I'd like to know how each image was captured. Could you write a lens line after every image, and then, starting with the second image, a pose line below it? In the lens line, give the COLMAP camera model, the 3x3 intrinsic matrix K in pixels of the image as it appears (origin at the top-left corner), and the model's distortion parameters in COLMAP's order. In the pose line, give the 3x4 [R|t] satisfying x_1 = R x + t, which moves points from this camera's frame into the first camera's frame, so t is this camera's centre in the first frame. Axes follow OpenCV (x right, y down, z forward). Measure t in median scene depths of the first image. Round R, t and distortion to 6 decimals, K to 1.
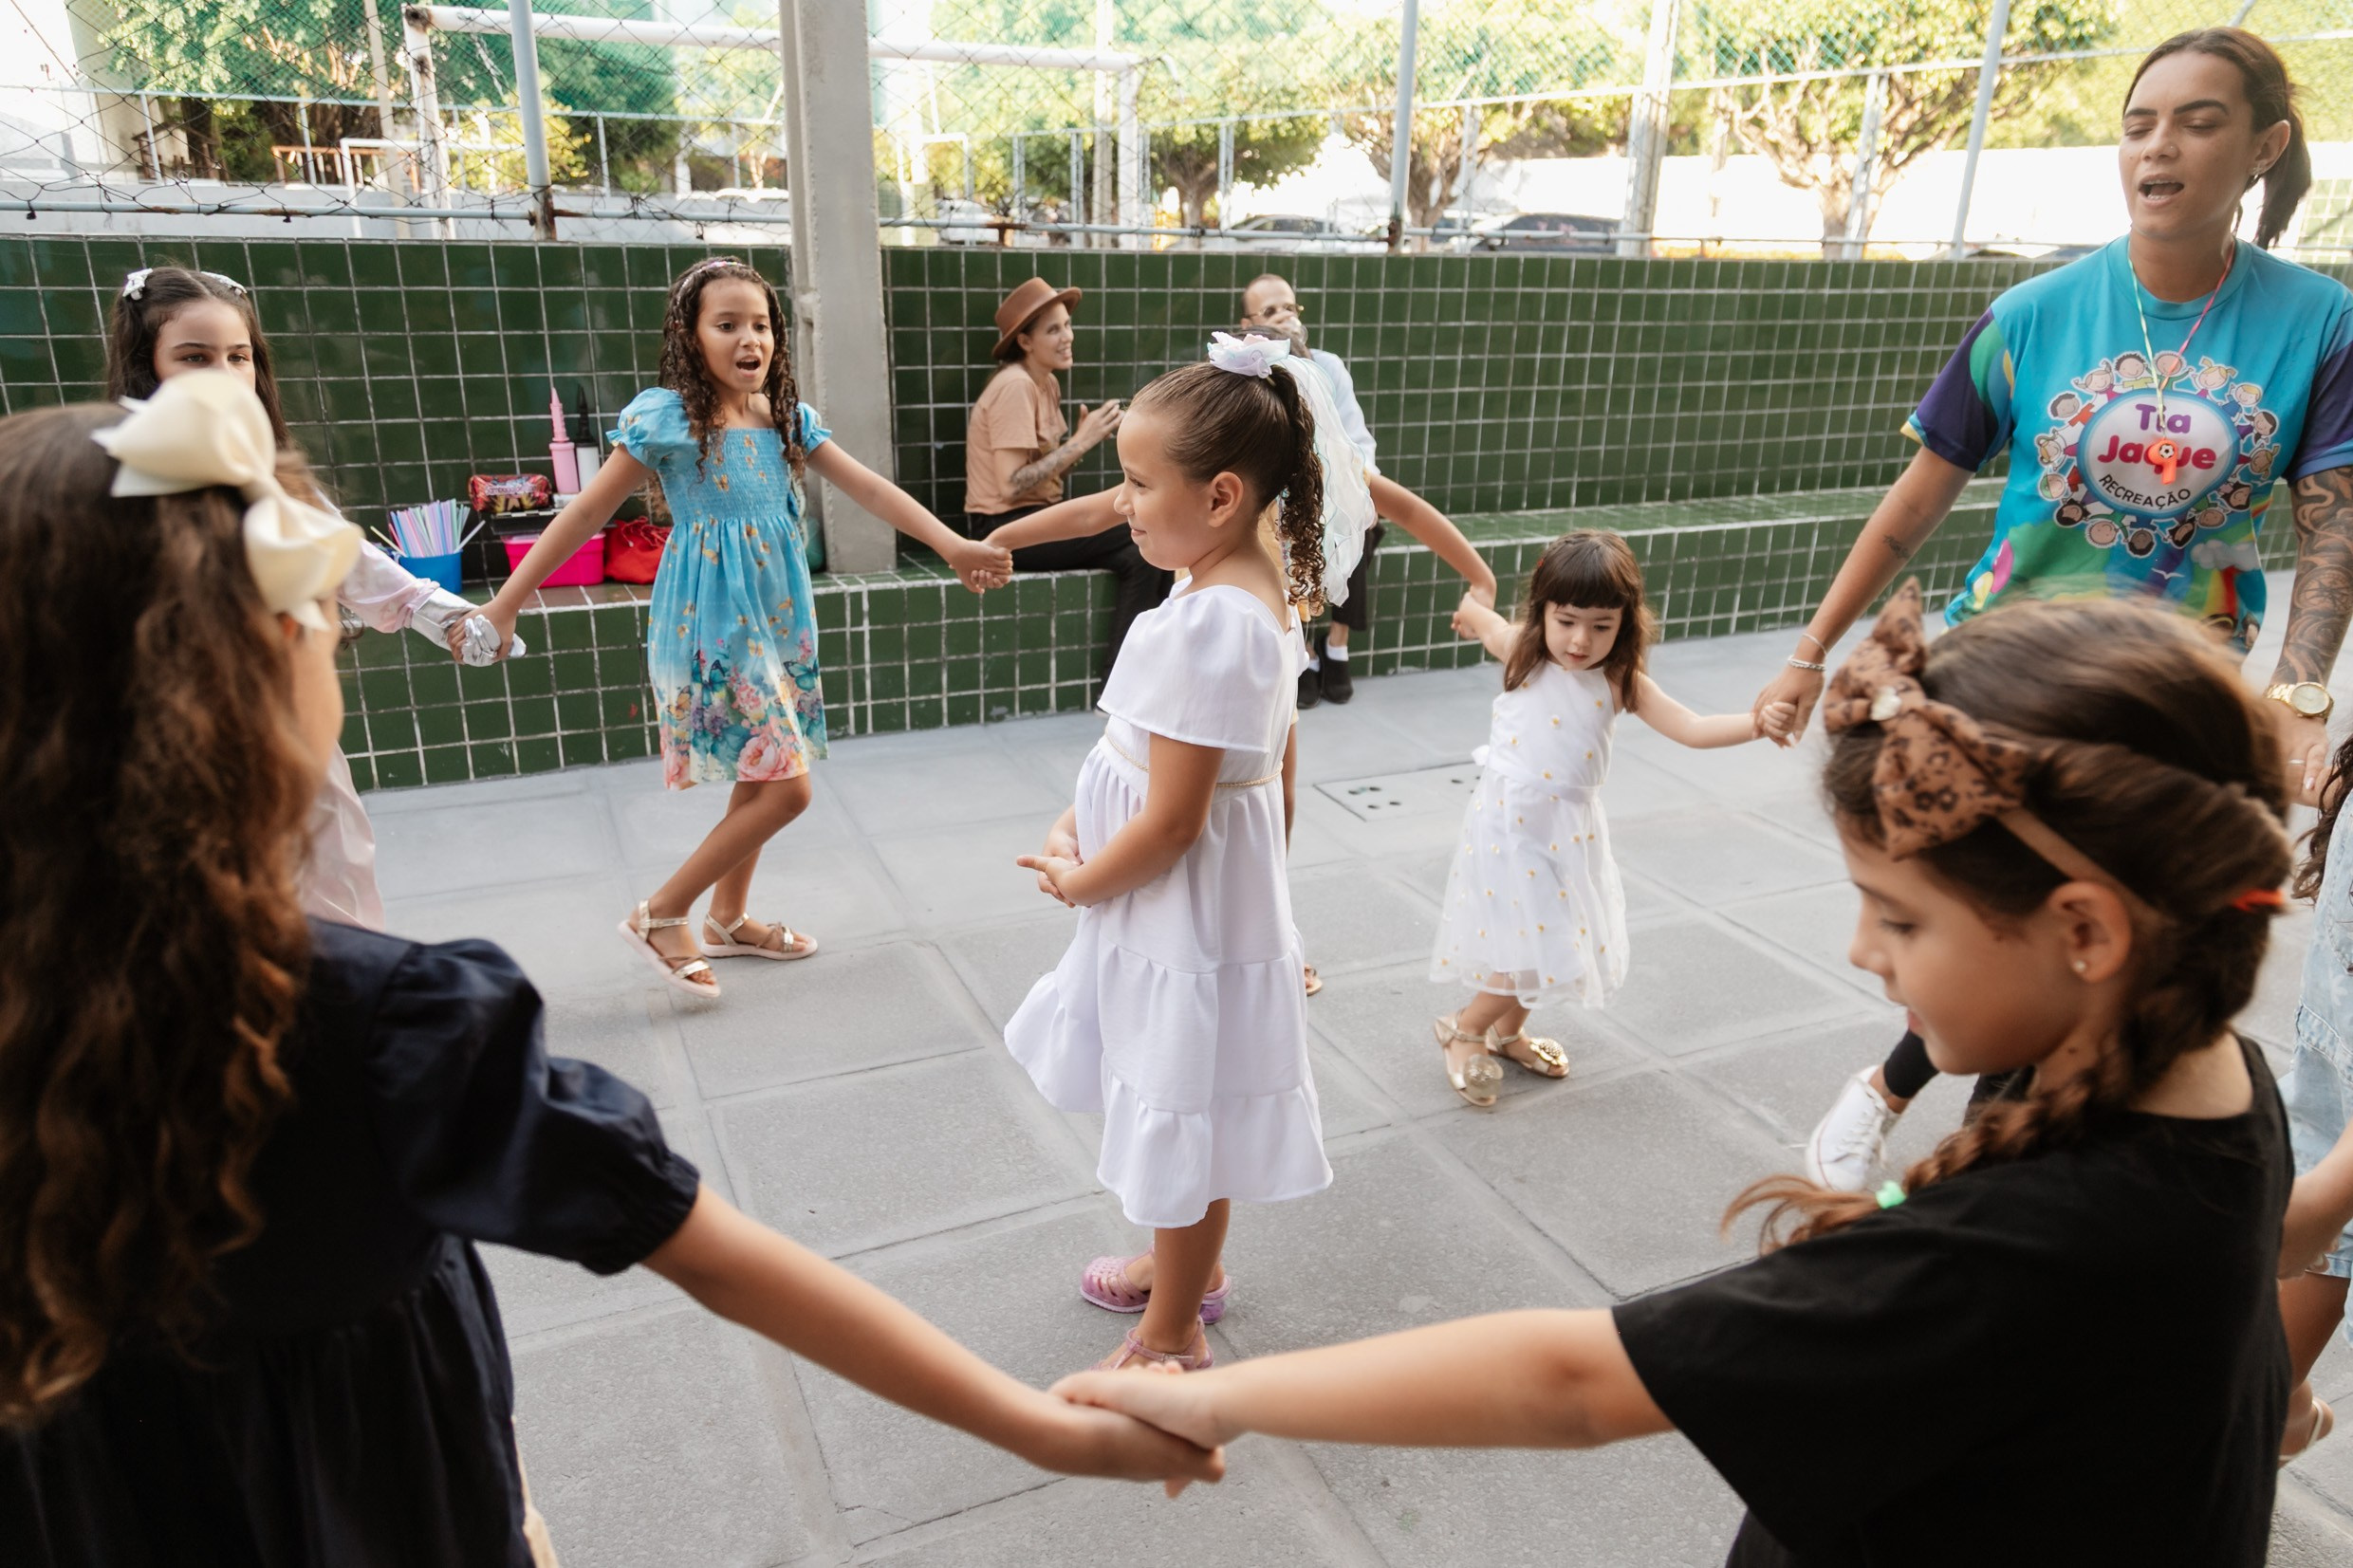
lens RADIAL K [[1633.2, 0, 1121.5], [0, 1633.2, 780.2], [0, 0, 1]] dist [0.004058, -0.003057]
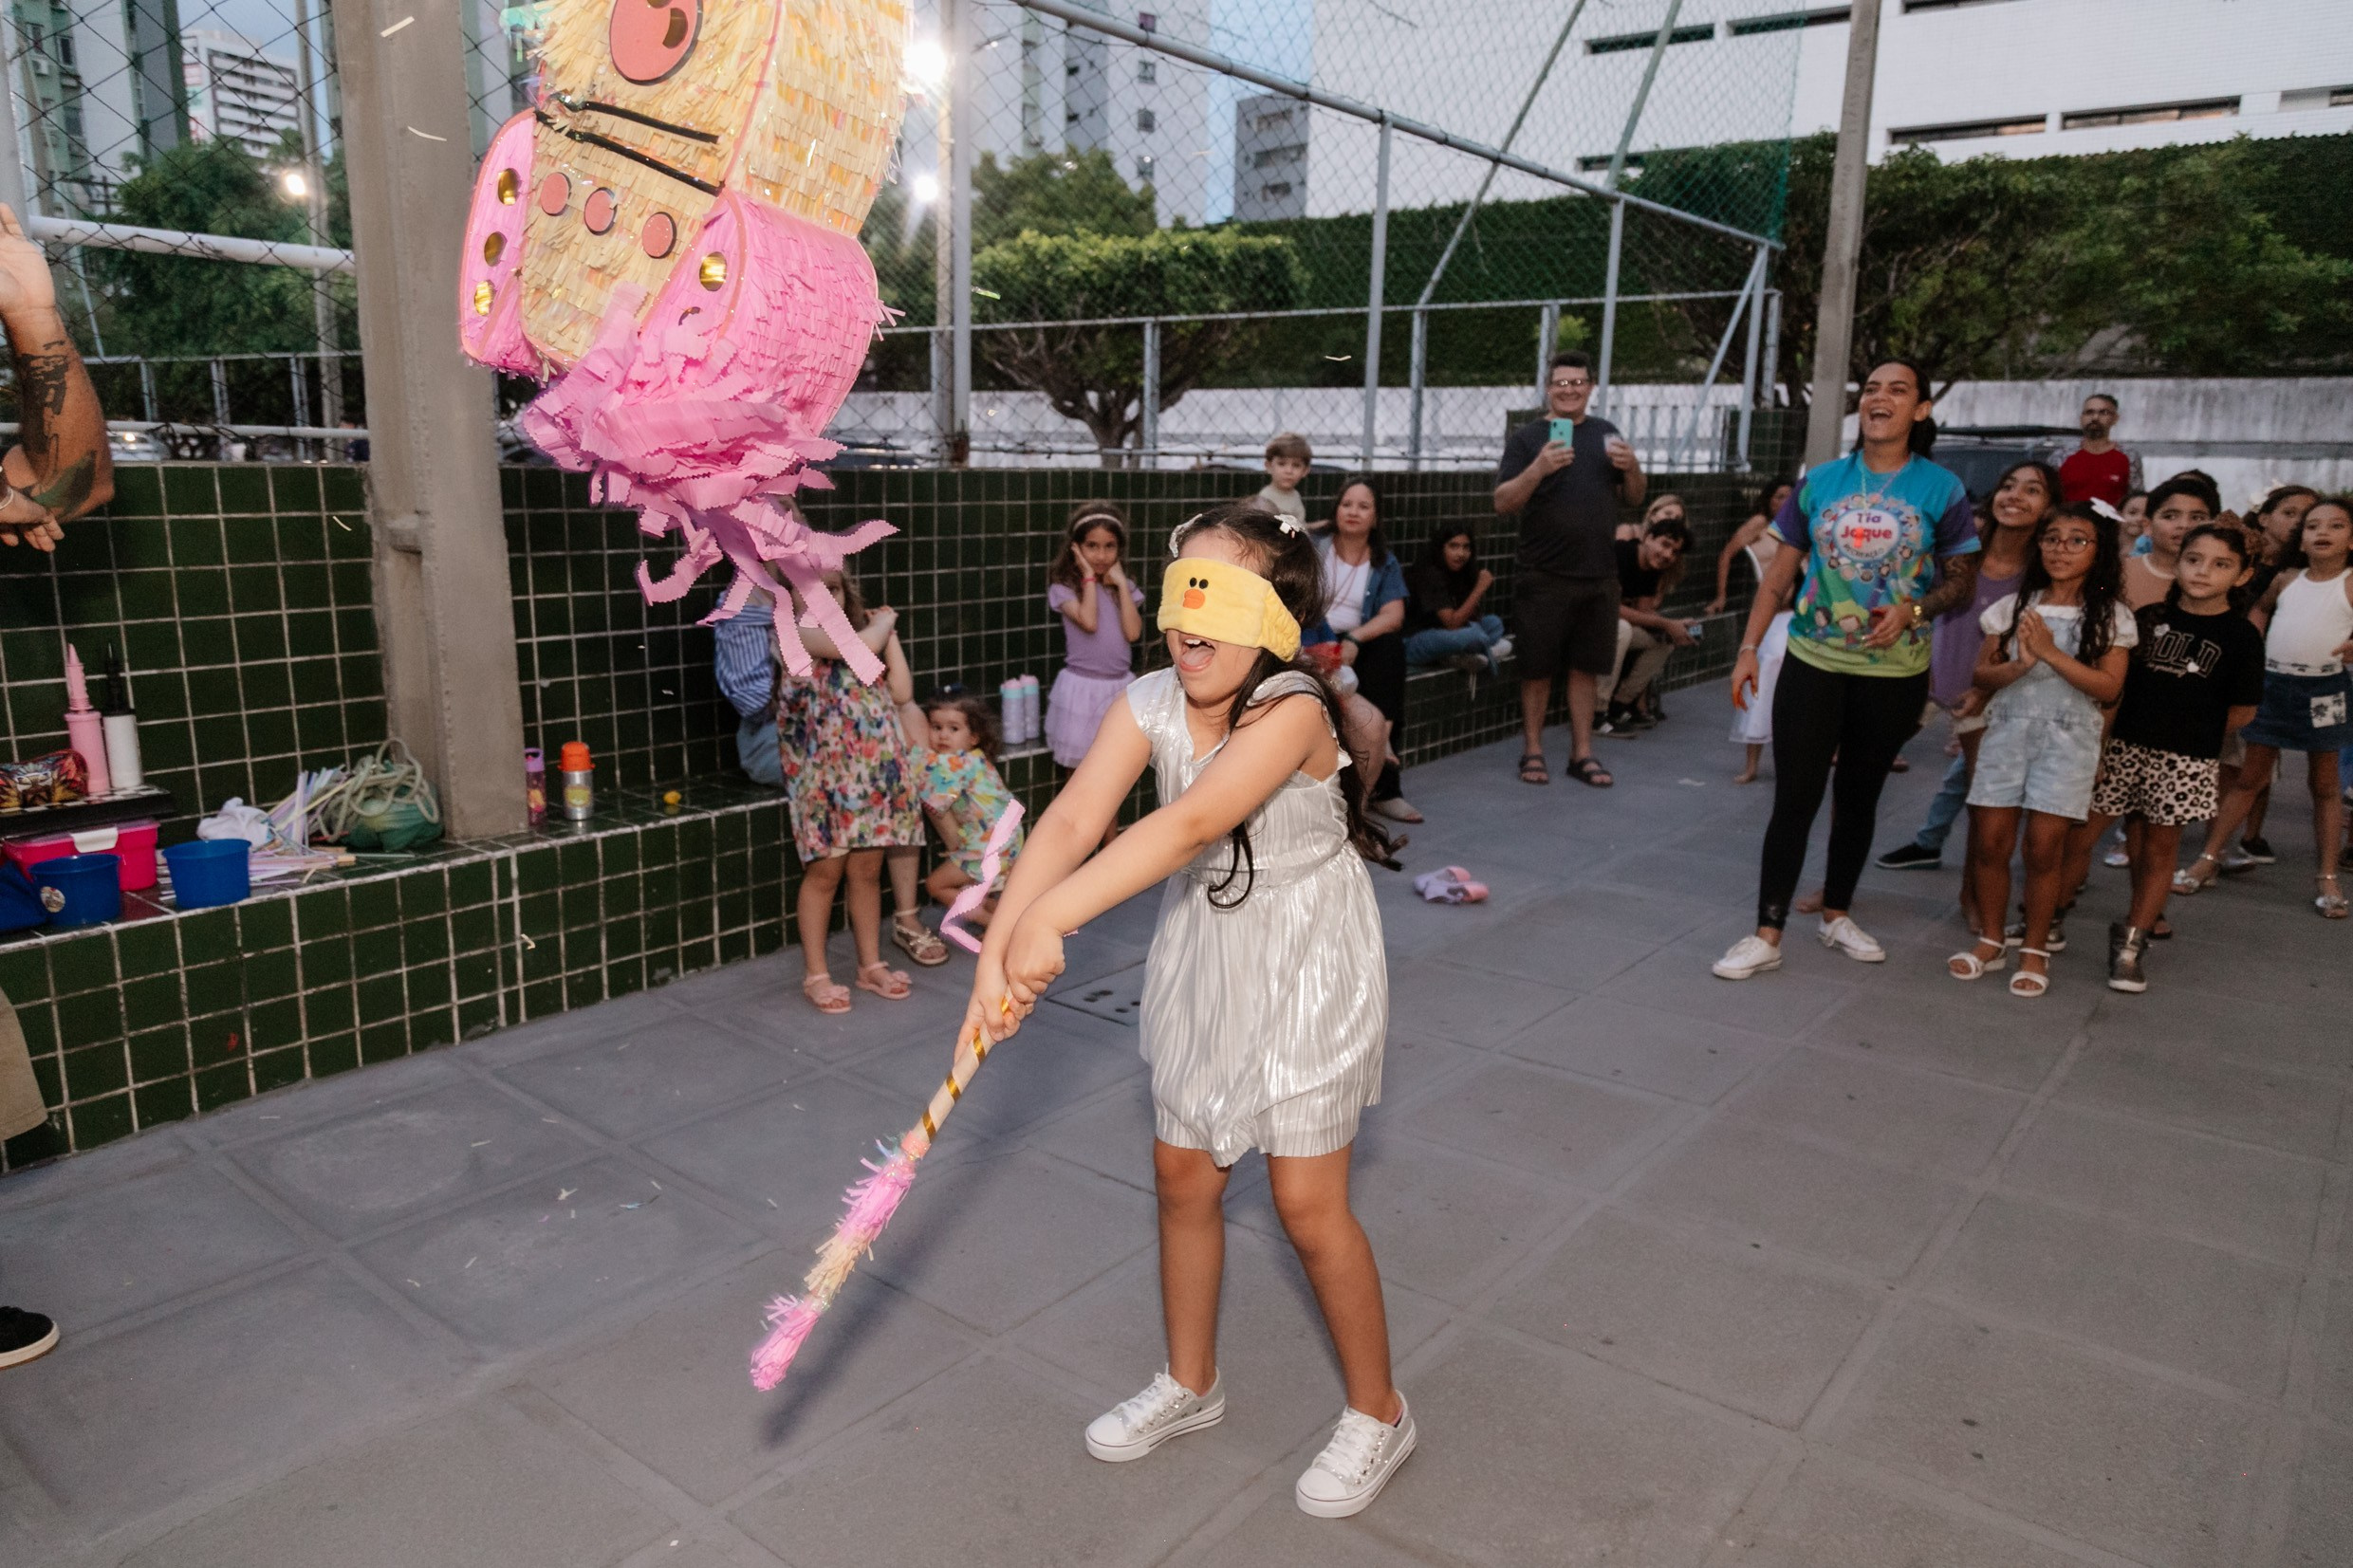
lens RADIAL K [[1633.2, 0, 1121.5], [0, 1633.2, 780.2], [0, 0, 1]] dist [0.004058, -0.003057]
pose [[0.883655, -0.095911, 0.458208, -0.254415], [0.153109, 0.984169, -0.089267, -0.028710], [-0.442393, 0.149037, 0.884351, 0.096648]]
